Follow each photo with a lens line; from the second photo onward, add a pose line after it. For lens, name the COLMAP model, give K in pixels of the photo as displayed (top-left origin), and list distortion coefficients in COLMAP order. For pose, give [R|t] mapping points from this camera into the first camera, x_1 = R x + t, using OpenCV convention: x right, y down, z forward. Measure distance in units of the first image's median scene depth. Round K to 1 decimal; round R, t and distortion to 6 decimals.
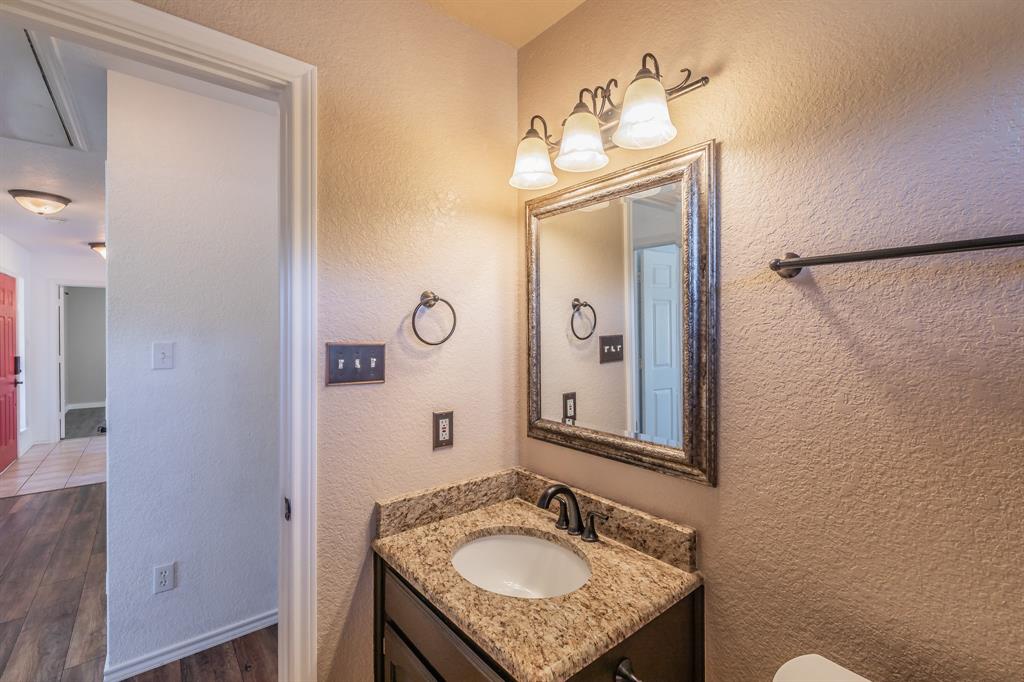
lens RADIAL K [[443.0, 0, 513.3], [0, 443.0, 335.2], [0, 0, 1]] dist [0.001647, -0.000572]
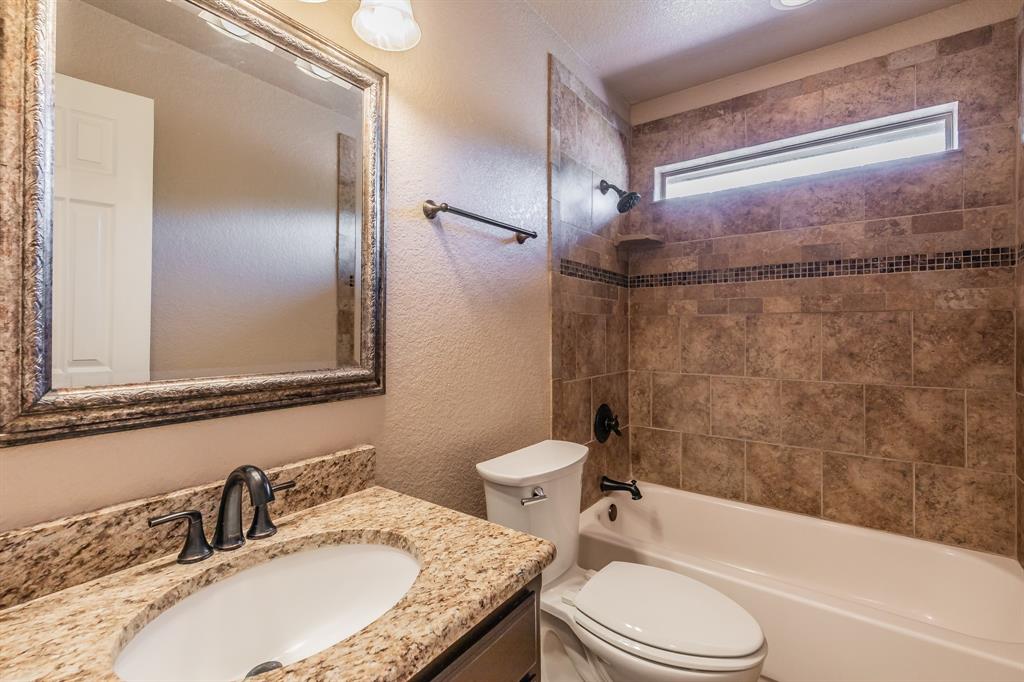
lens RADIAL K [[443.0, 0, 525.8], [0, 443.0, 322.8], [0, 0, 1]] dist [0.001647, -0.000572]
pose [[-0.242402, 0.013163, 0.970087, -0.644153], [0.004313, 0.999913, -0.012490, 0.176002], [-0.970166, 0.001156, -0.242438, 0.884852]]
